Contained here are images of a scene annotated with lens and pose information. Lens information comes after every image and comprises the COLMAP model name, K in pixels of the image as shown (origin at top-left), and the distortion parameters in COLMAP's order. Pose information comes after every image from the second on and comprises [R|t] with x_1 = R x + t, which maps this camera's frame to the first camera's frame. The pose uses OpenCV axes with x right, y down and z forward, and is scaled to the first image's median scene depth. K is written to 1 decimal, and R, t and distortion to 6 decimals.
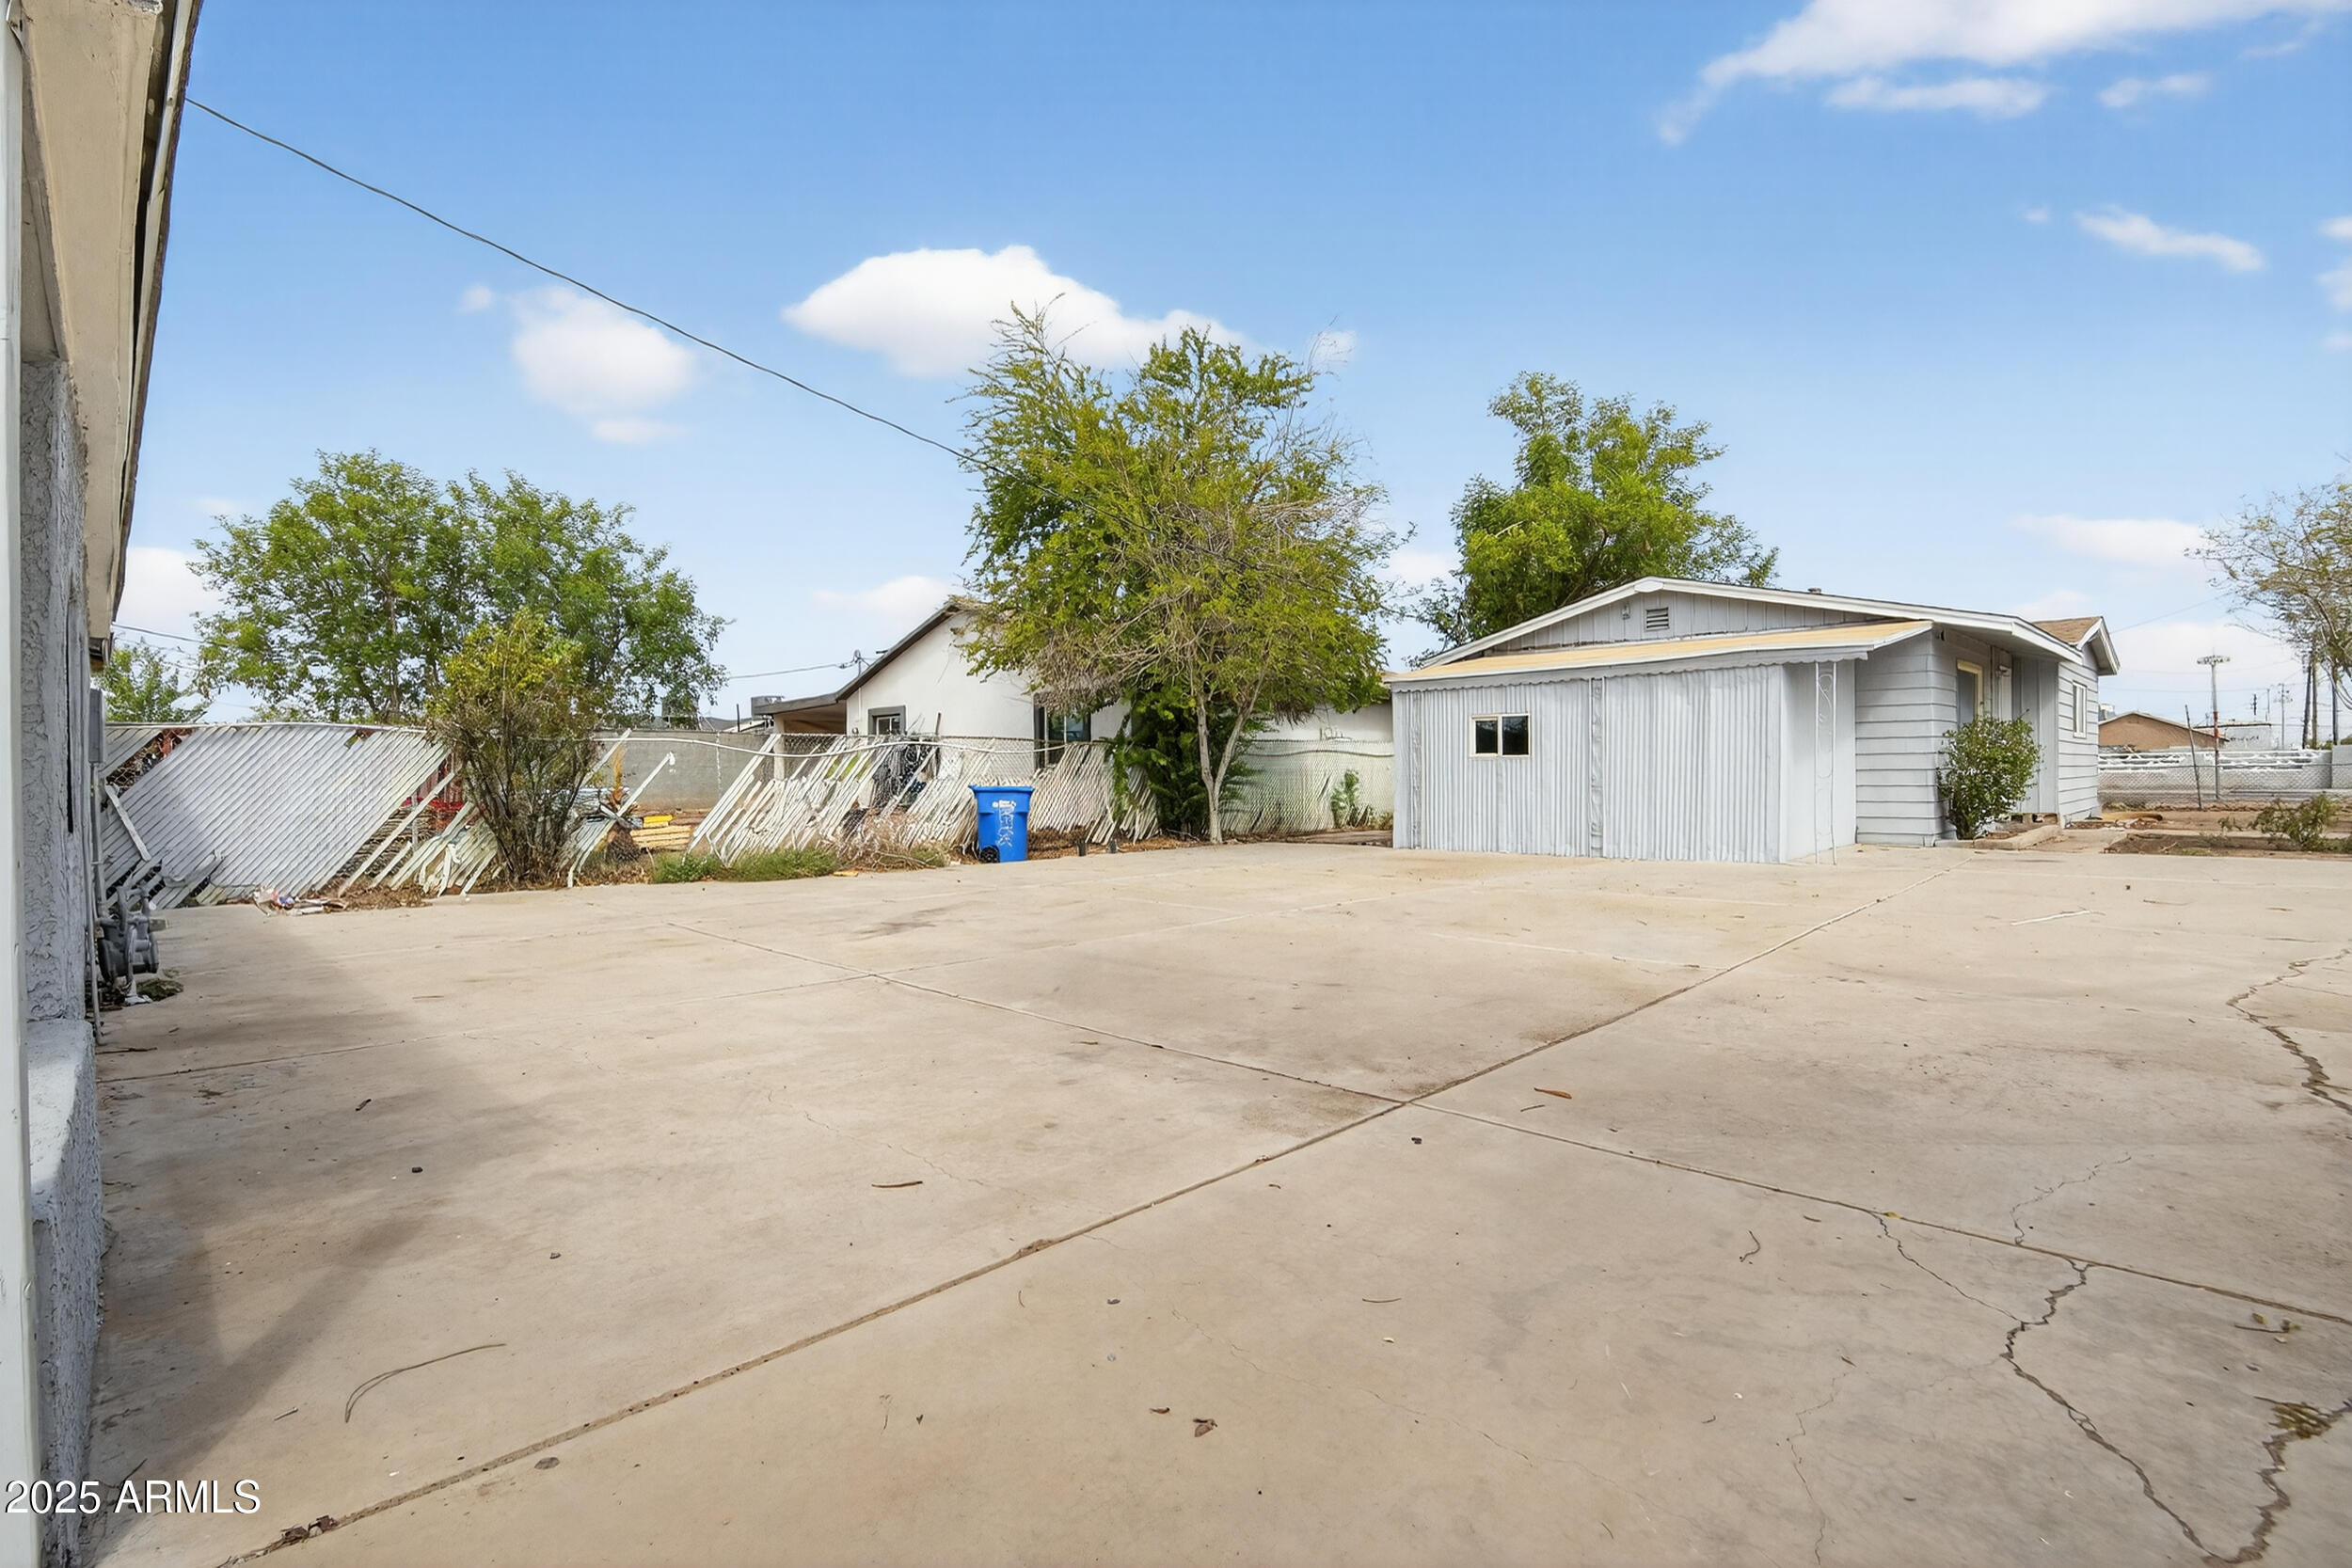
lens RADIAL K [[1102.0, 0, 1175.2], [0, 1102.0, 785.2], [0, 0, 1]] dist [-0.037968, 0.006832]
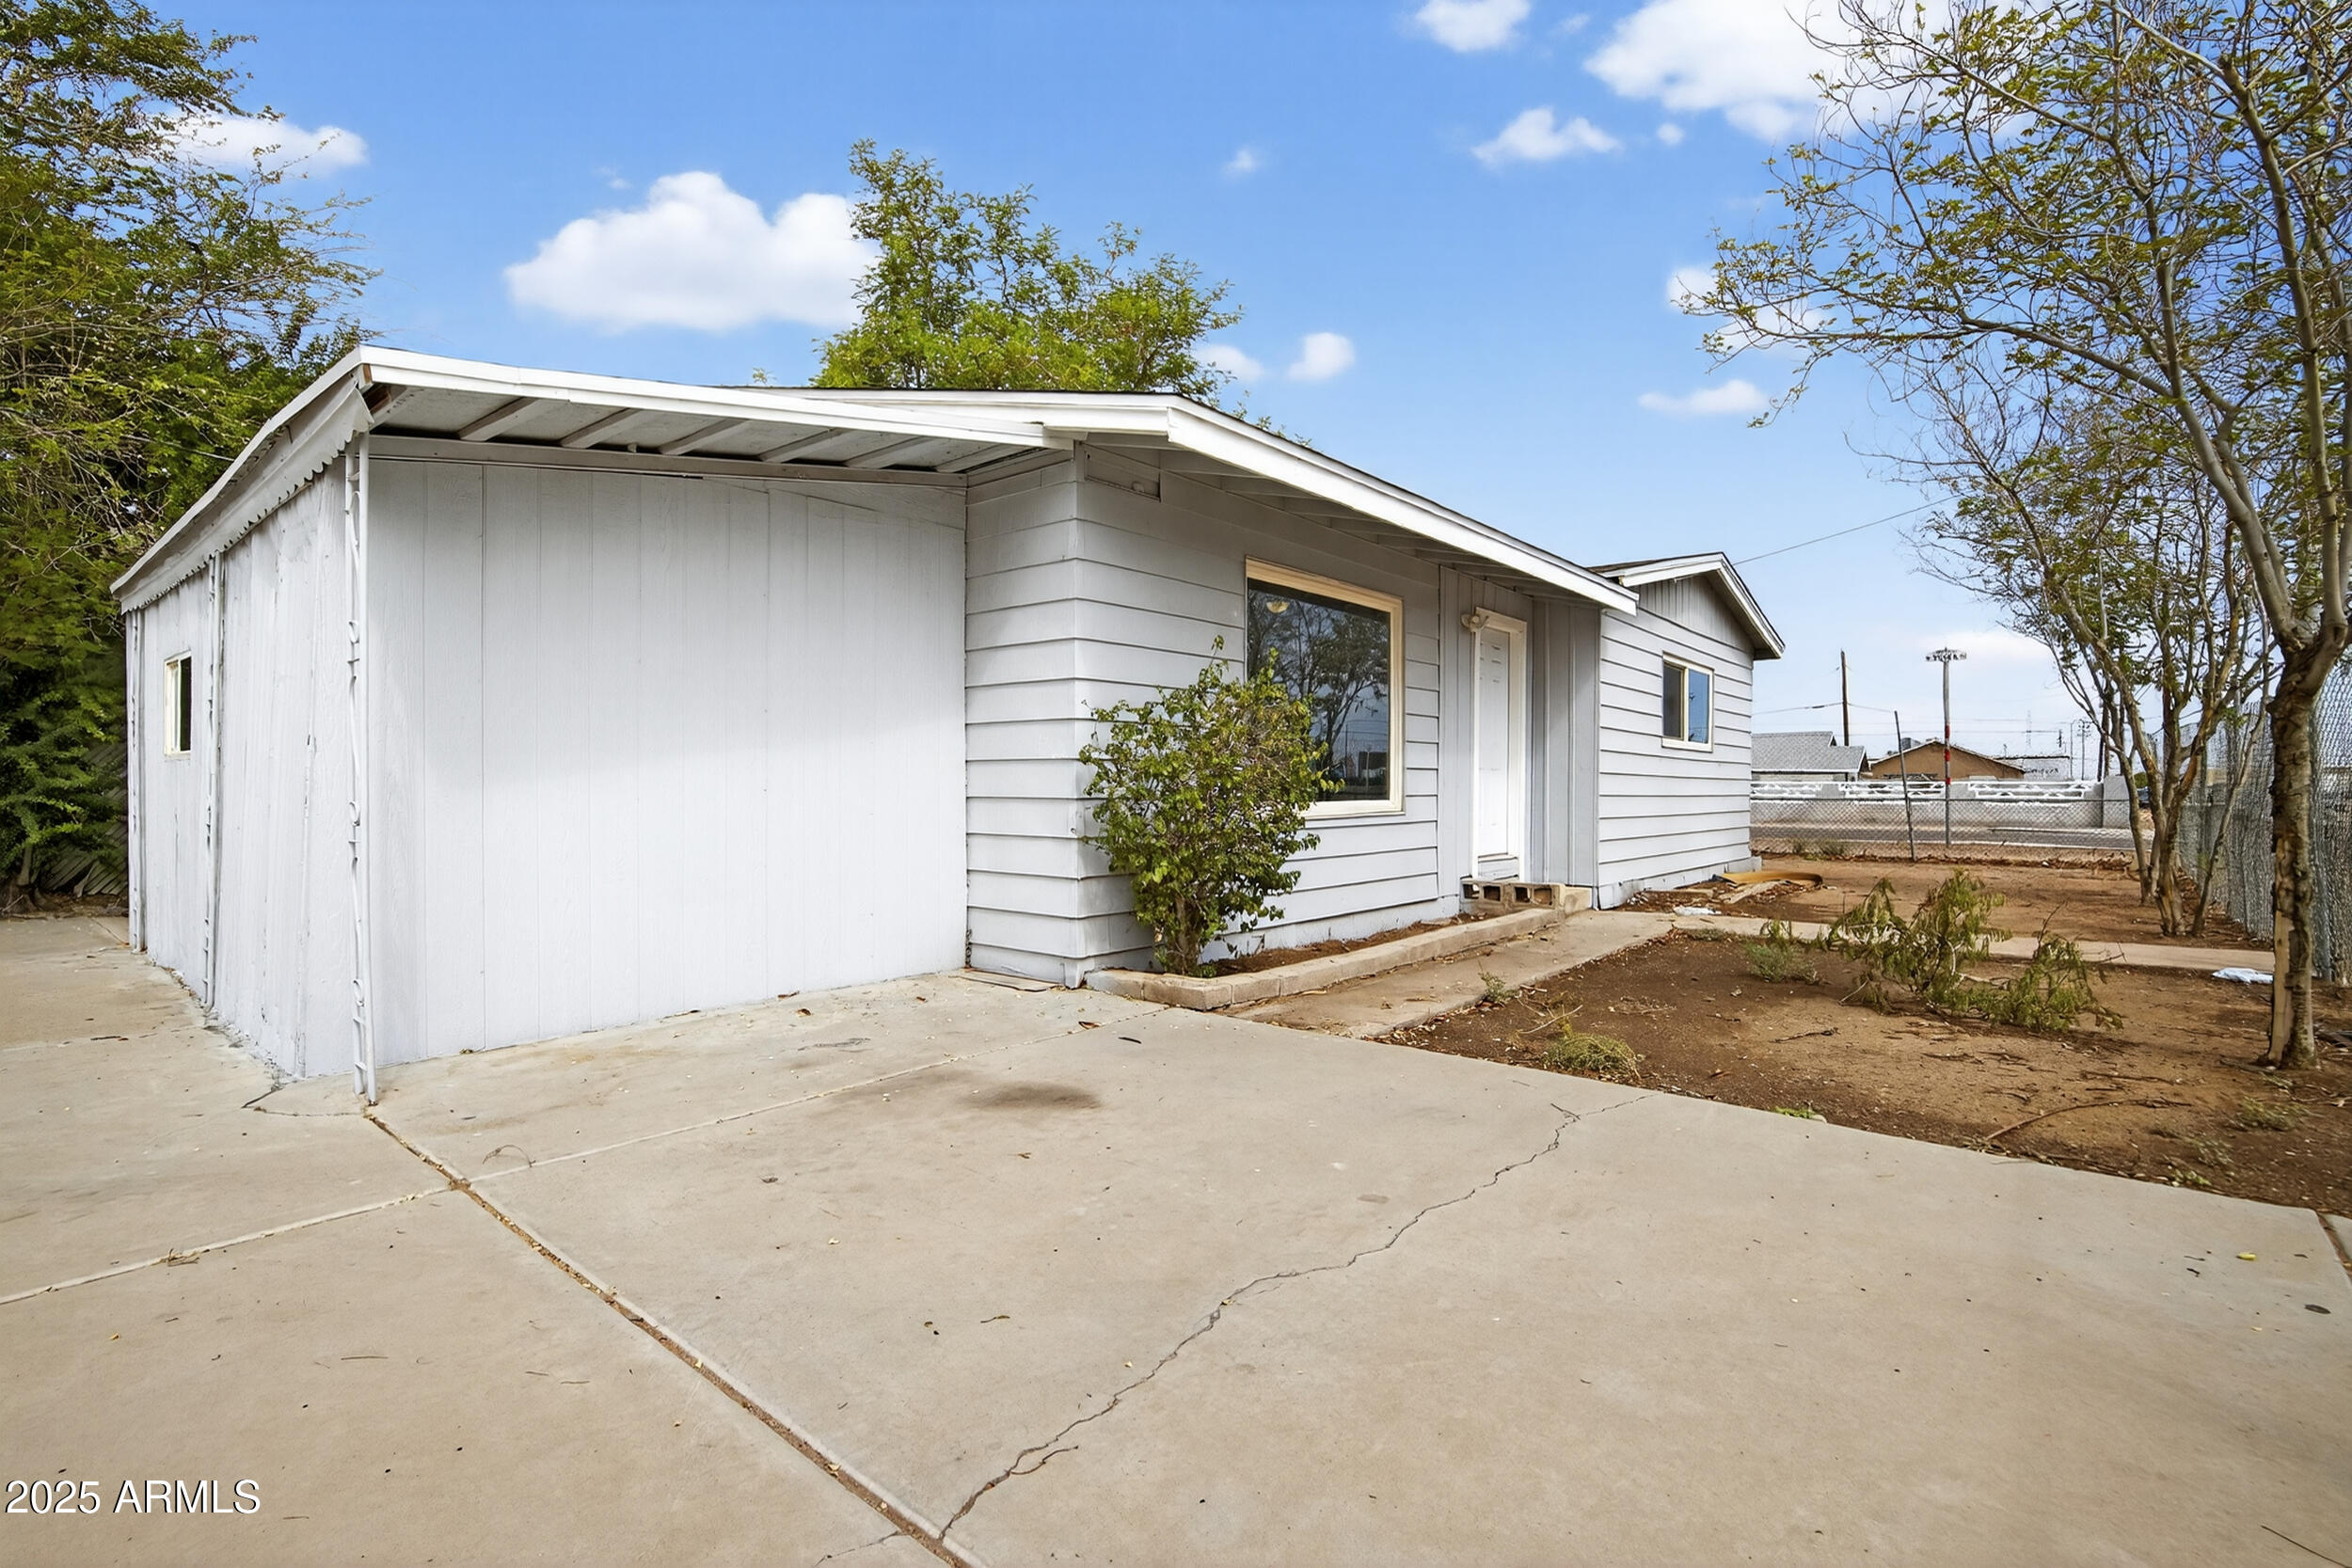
lens RADIAL K [[1102.0, 0, 1173.9], [0, 1102.0, 782.8], [0, 0, 1]] dist [-0.037968, 0.006832]
pose [[0.995083, 0.013271, 0.098149, 0.520313], [-0.011202, 0.999704, -0.021602, -0.009227], [-0.098406, 0.020396, 0.994937, 0.436287]]
